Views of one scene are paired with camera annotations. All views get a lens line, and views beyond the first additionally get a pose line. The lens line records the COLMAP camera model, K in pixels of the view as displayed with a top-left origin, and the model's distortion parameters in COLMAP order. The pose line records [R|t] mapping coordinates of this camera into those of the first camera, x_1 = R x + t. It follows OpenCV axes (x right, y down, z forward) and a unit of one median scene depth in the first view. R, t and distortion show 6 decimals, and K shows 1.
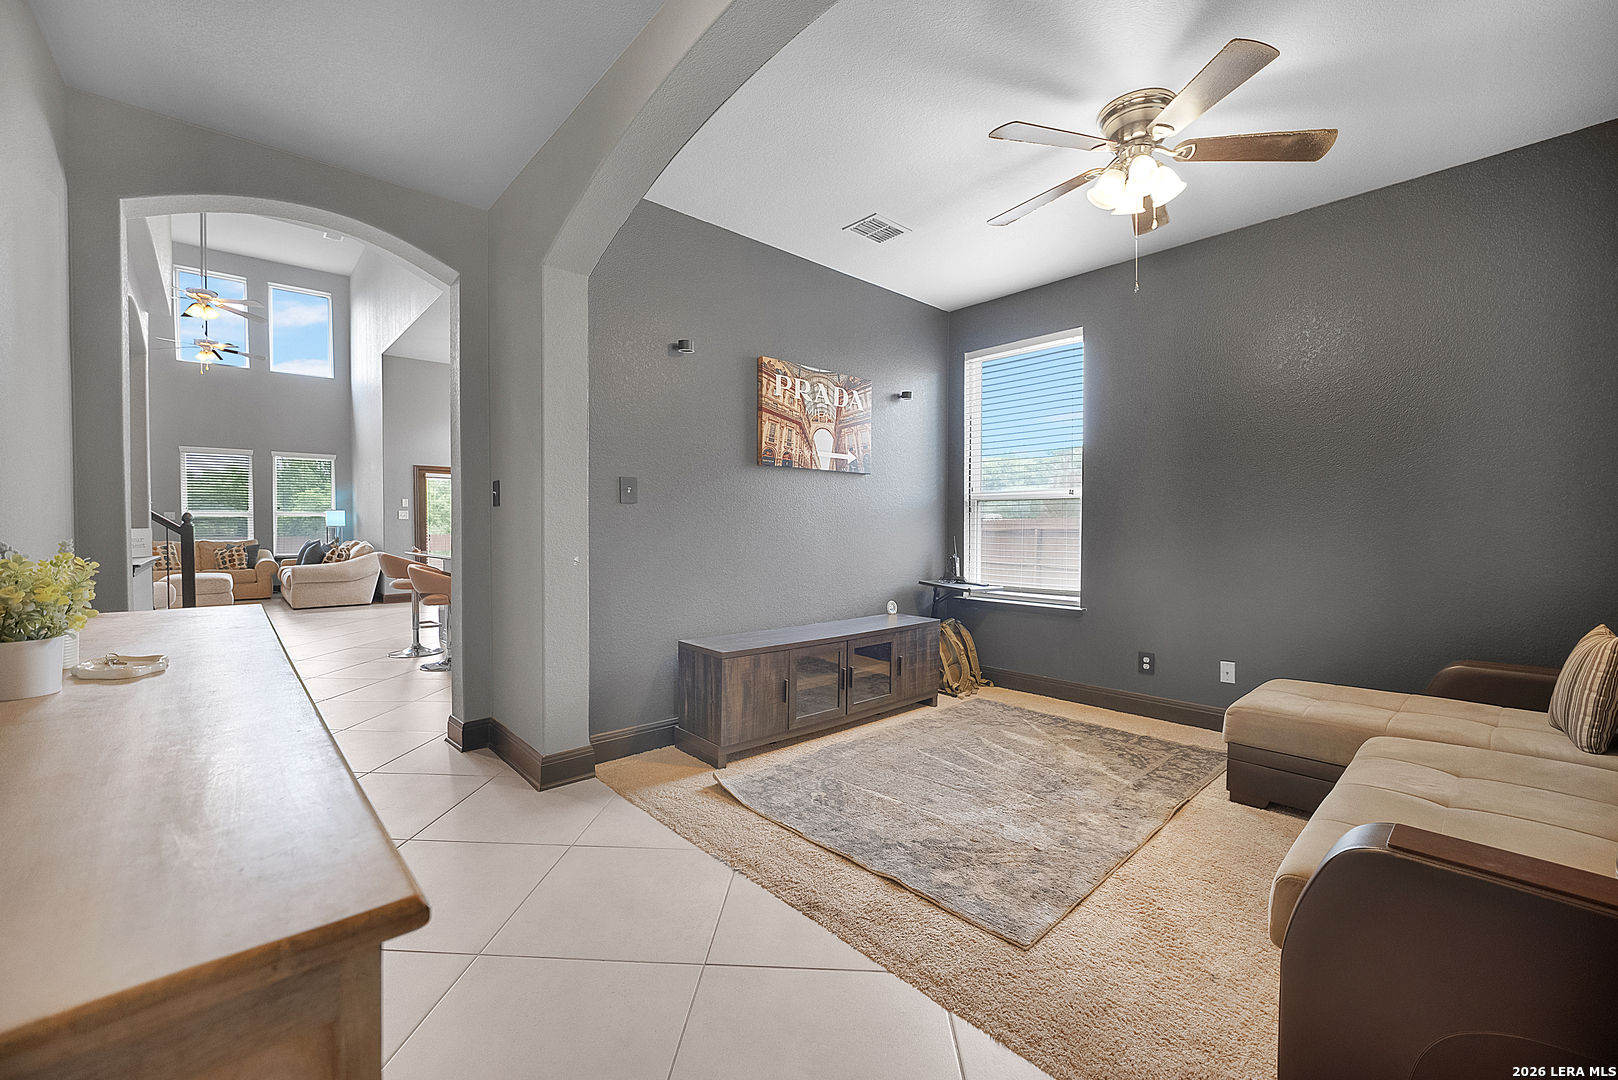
lens RADIAL K [[660.7, 0, 774.7], [0, 660.7, 540.1], [0, 0, 1]] dist [-0.022365, 0.004404]
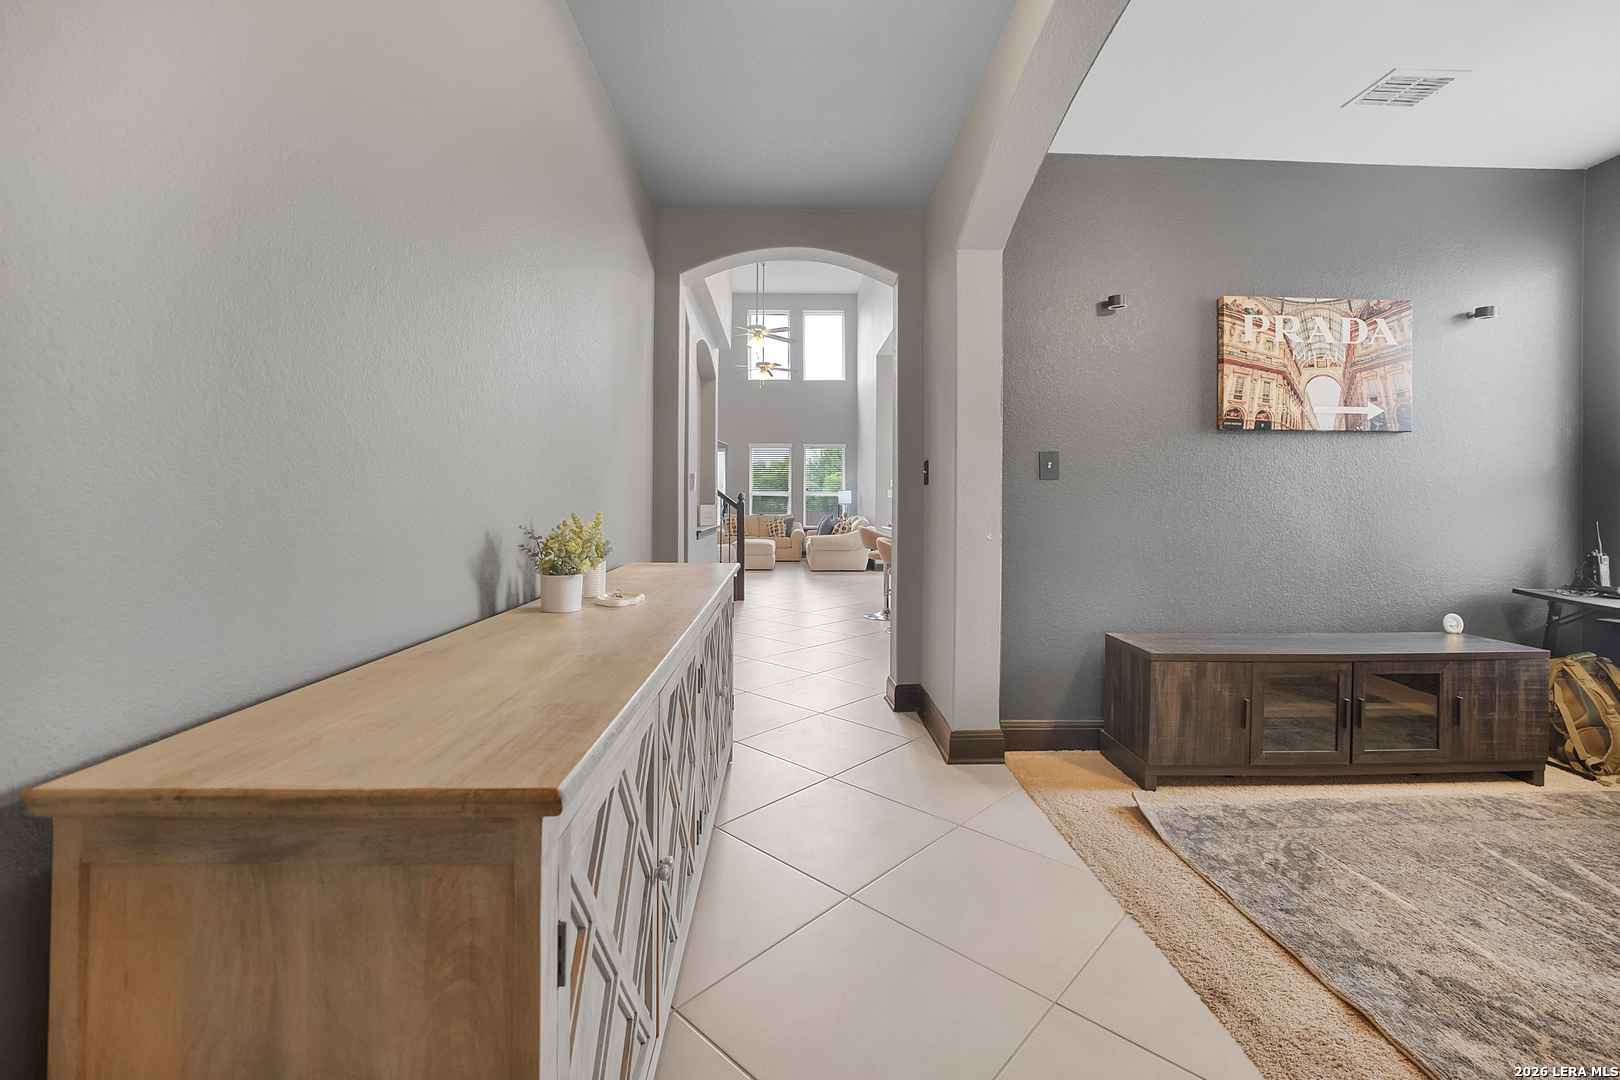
lens RADIAL K [[661.5, 0, 791.0], [0, 661.5, 501.7], [0, 0, 1]] dist [-0.022365, 0.004404]
pose [[0.767242, 0.000574, -0.641357, 0.095216], [-0.017066, 0.999664, -0.019520, 0.000212], [0.641131, 0.025922, 0.766994, 0.045197]]
